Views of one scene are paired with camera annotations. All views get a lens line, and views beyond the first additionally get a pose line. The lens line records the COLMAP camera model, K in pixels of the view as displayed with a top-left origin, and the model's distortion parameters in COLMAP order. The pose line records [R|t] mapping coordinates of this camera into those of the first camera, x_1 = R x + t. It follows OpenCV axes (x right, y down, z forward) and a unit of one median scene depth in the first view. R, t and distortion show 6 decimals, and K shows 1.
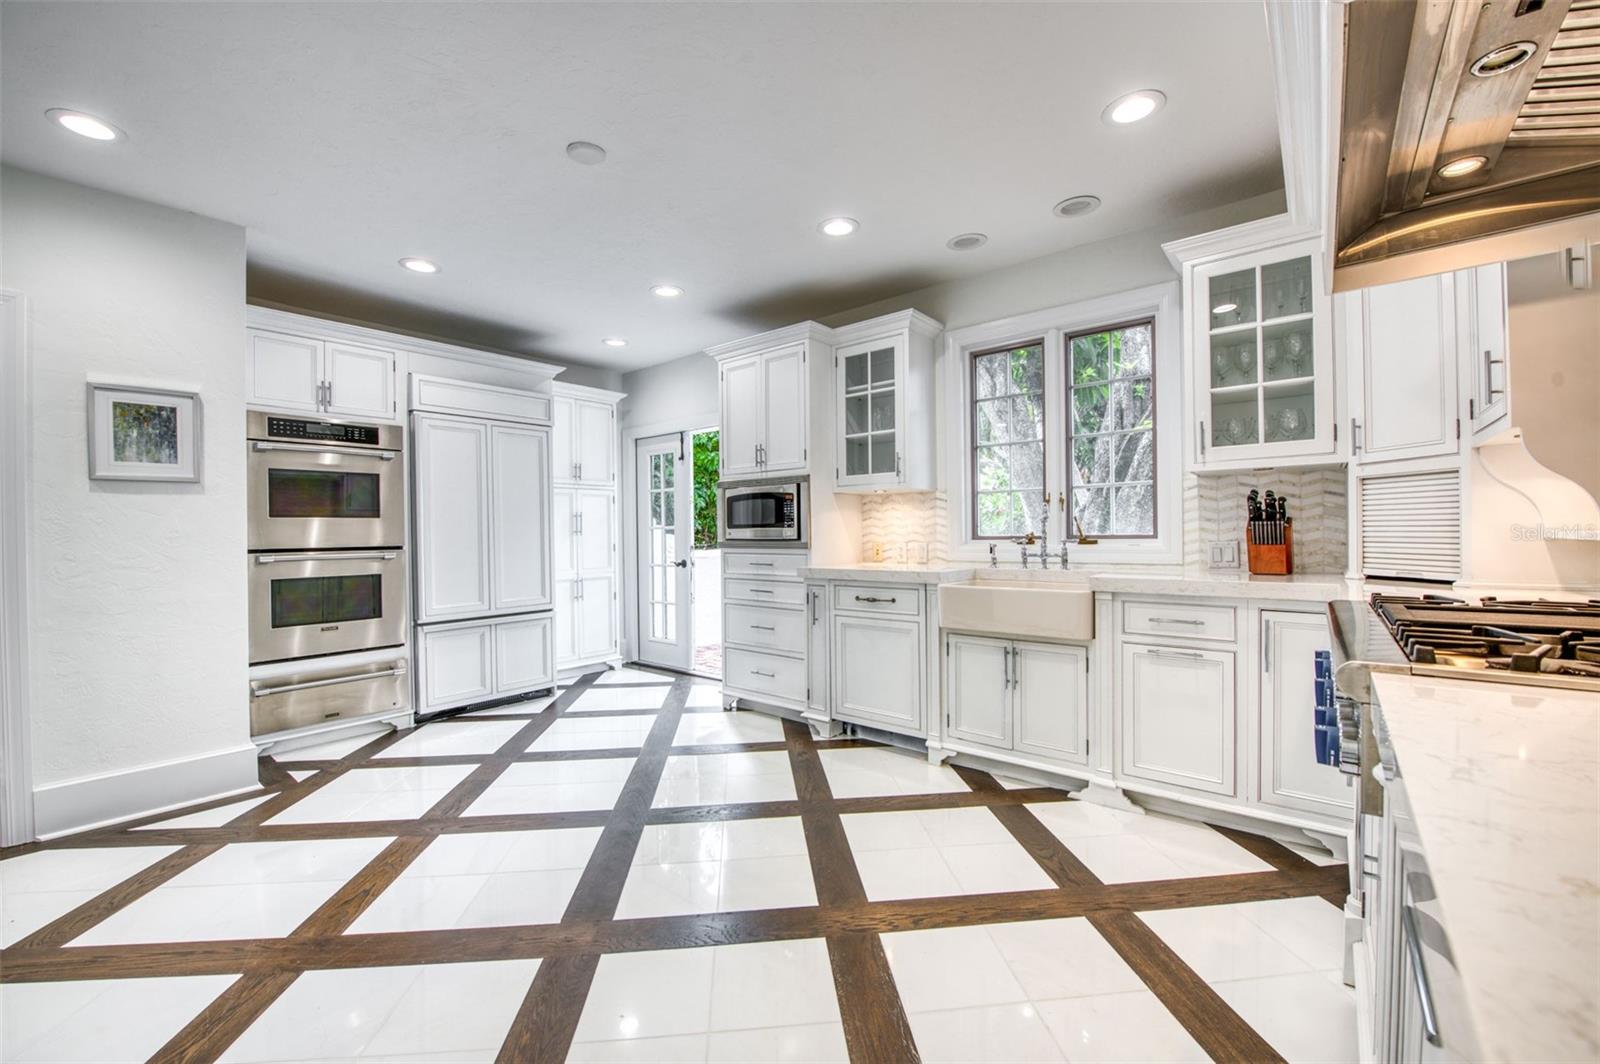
lens RADIAL K [[634.8, 0, 806.5], [0, 634.8, 534.0], [0, 0, 1]] dist [-0.014955, -0.003079]
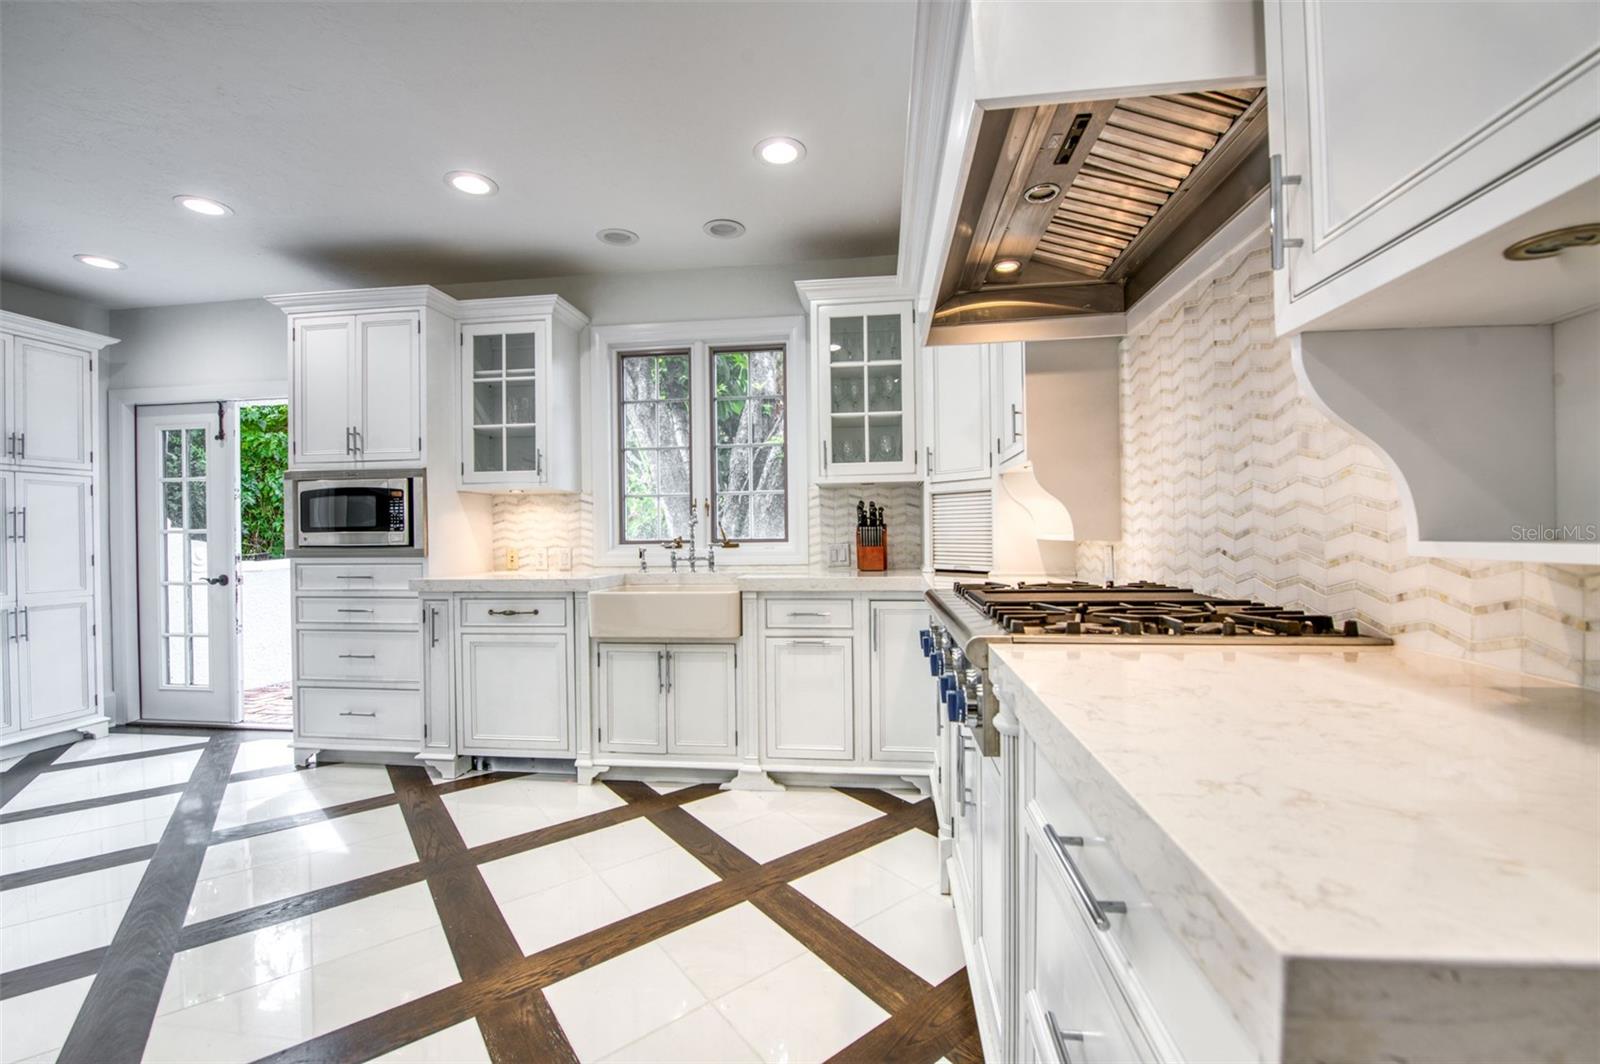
lens RADIAL K [[634.8, 0, 806.6], [0, 634.8, 535.0], [0, 0, 1]] dist [-0.014955, -0.003079]
pose [[0.840346, 0.000301, 0.542050, -0.027435], [0.003356, 0.999978, -0.005759, 0.001387], [-0.542040, 0.006659, 0.840326, 0.030392]]
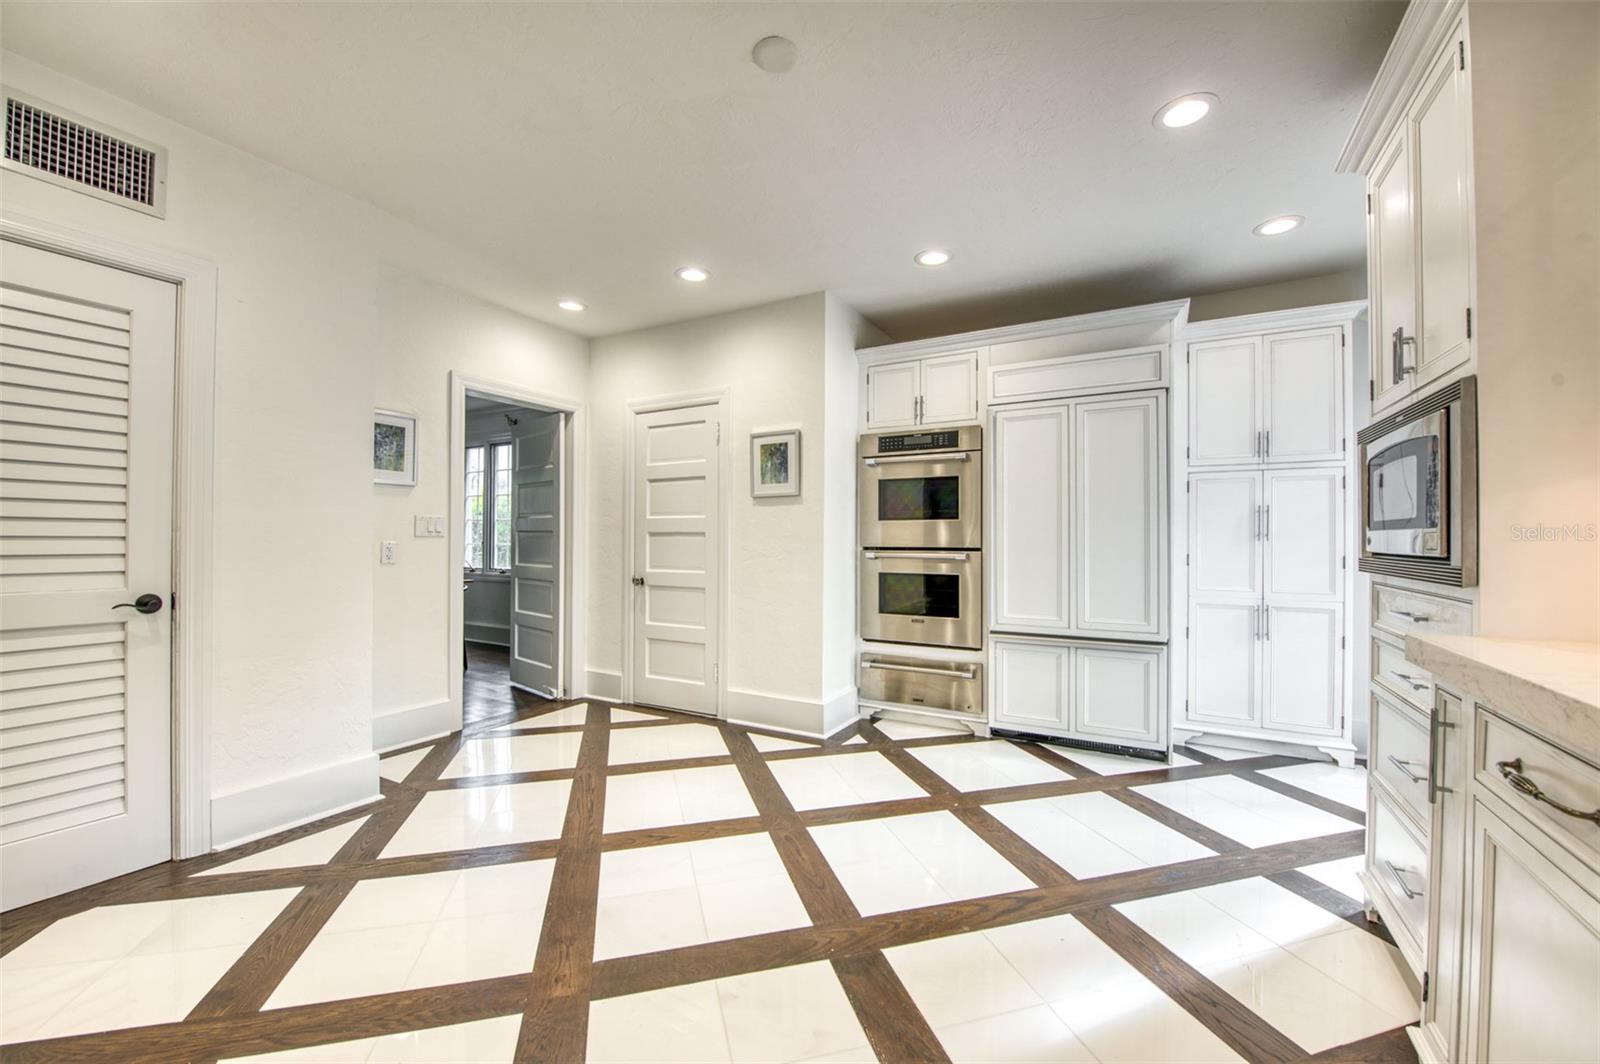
lens RADIAL K [[634.8, 0, 805.3], [0, 634.8, 534.4], [0, 0, 1]] dist [-0.014955, -0.003079]
pose [[0.174889, 0.006565, -0.984566, 0.311661], [-0.009677, 0.999941, 0.004949, -0.004524], [0.984541, 0.008663, 0.174942, 0.642014]]
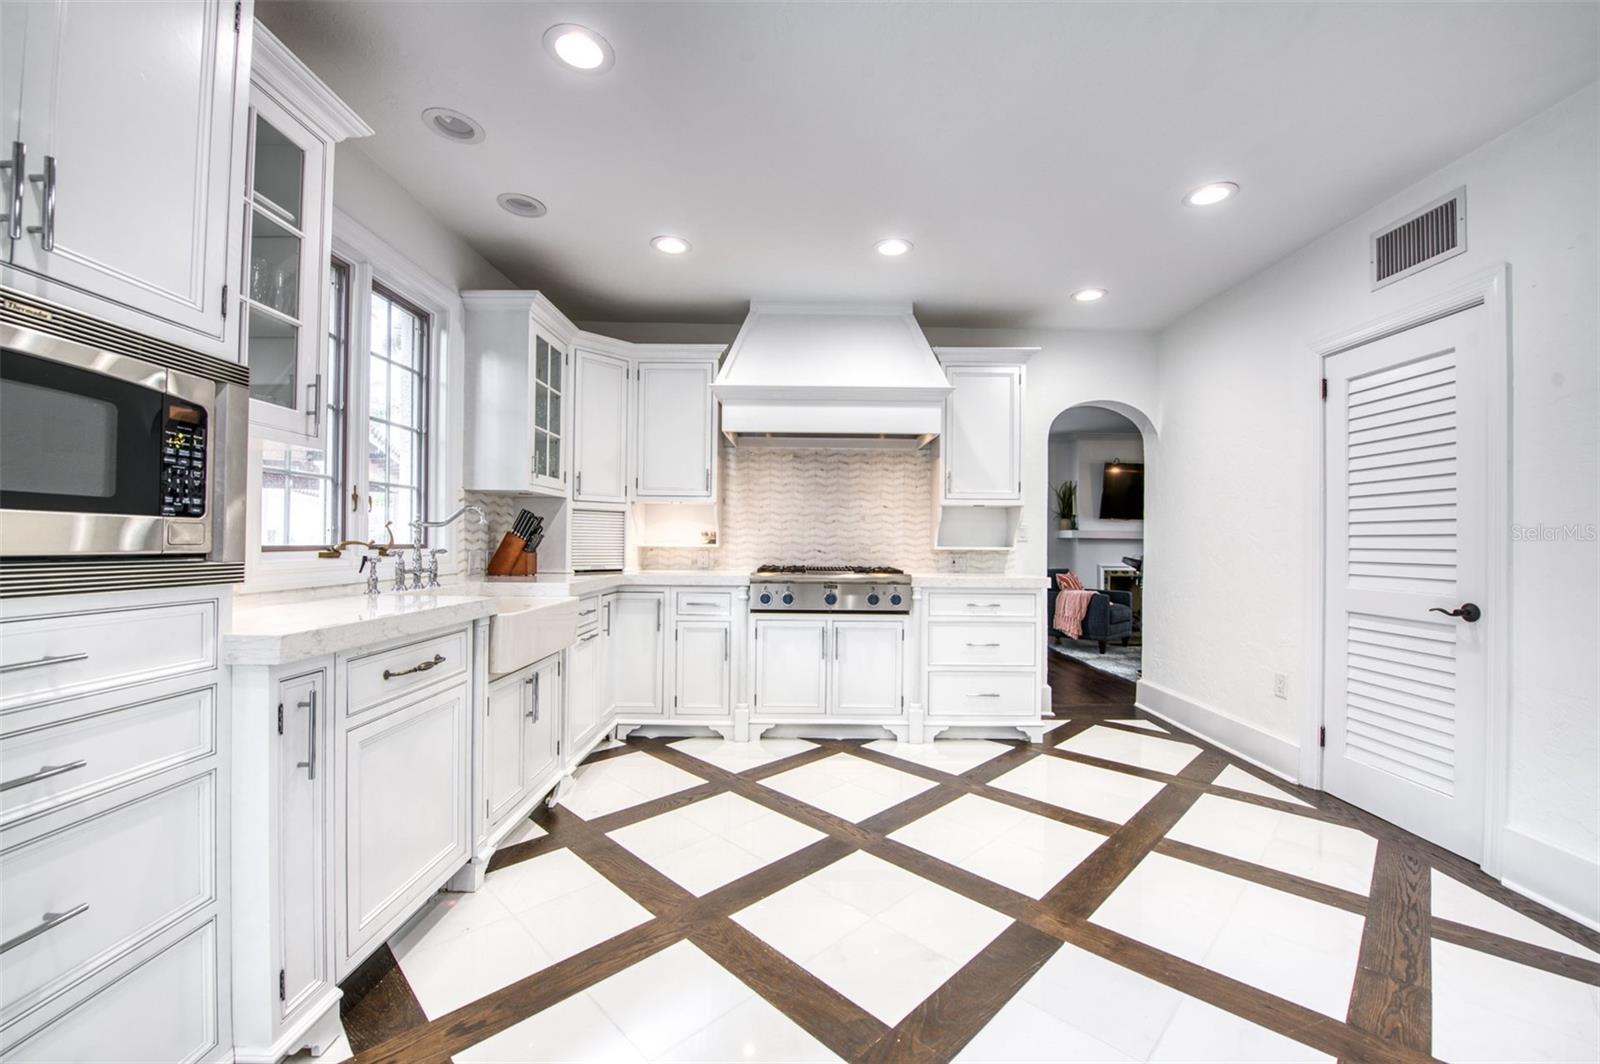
lens RADIAL K [[634.8, 0, 803.8], [0, 634.8, 534.7], [0, 0, 1]] dist [-0.014955, -0.003079]
pose [[-0.635136, 0.015510, 0.772244, -0.503799], [-0.000109, 0.999797, -0.020169, 0.005181], [-0.772400, -0.012894, -0.635005, 1.092082]]
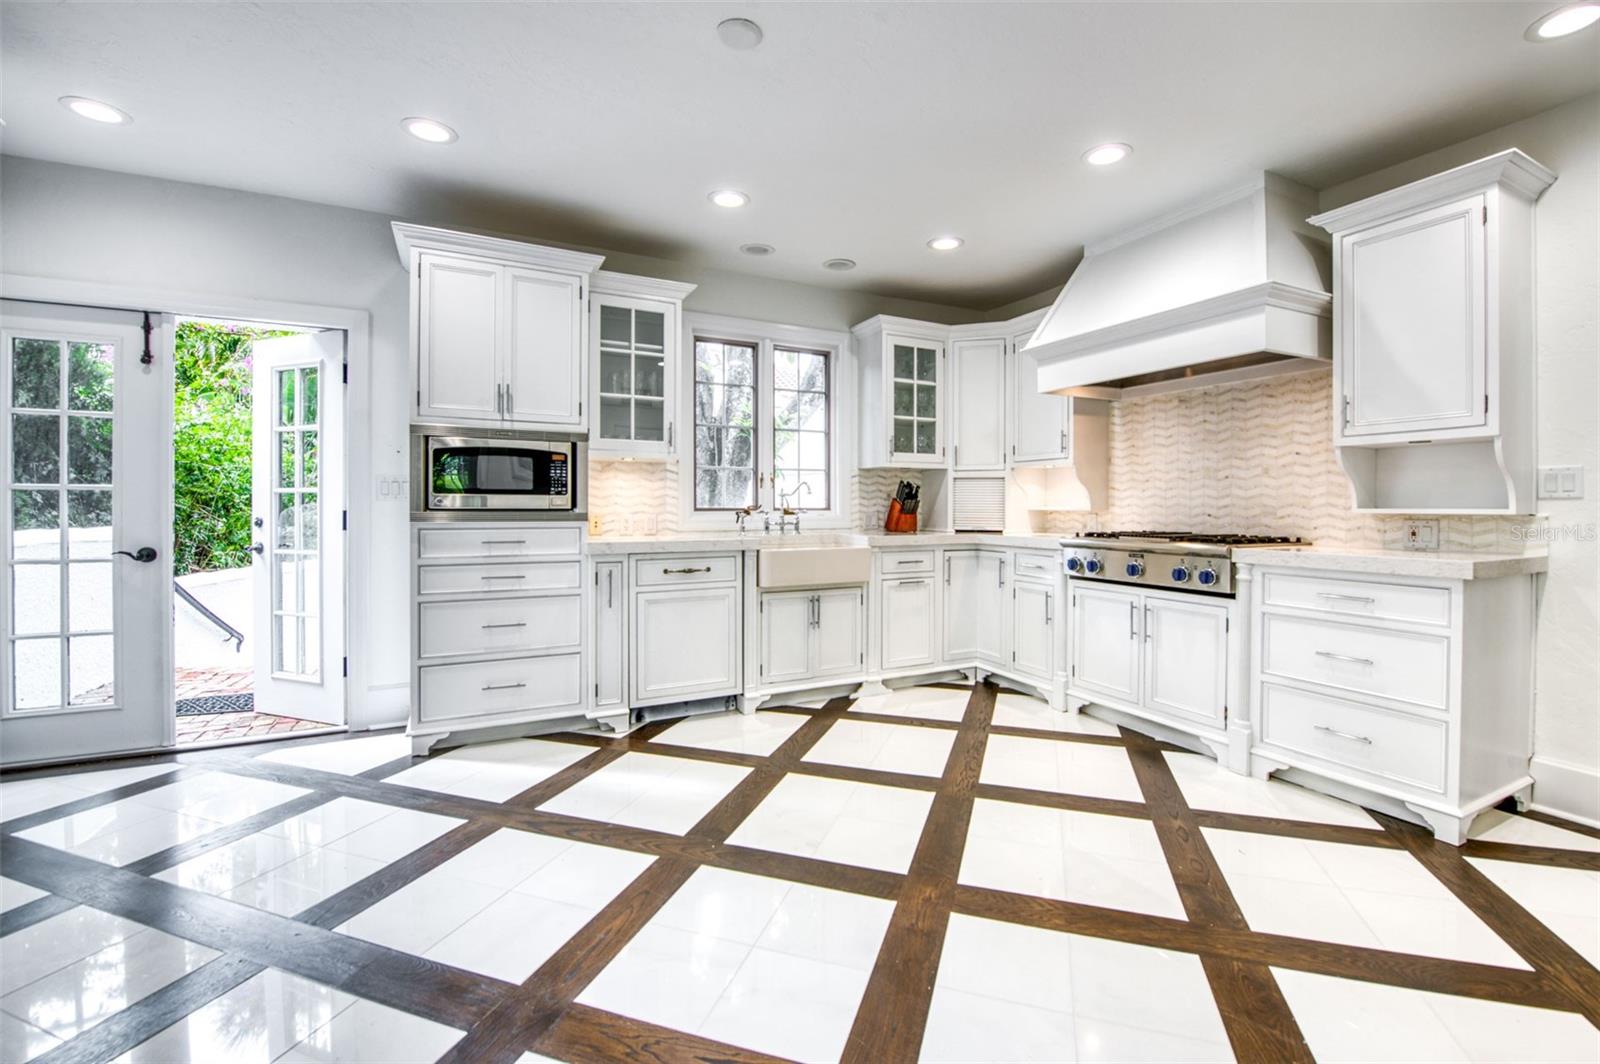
lens RADIAL K [[674.8, 0, 817.2], [0, 674.8, 508.7], [0, 0, 1]] dist [-0.020577, -0.000454]
pose [[0.399270, 0.009027, 0.916789, -0.781097], [-0.005817, 0.999956, -0.007312, 0.013567], [-0.916815, -0.002413, 0.399305, 0.398791]]
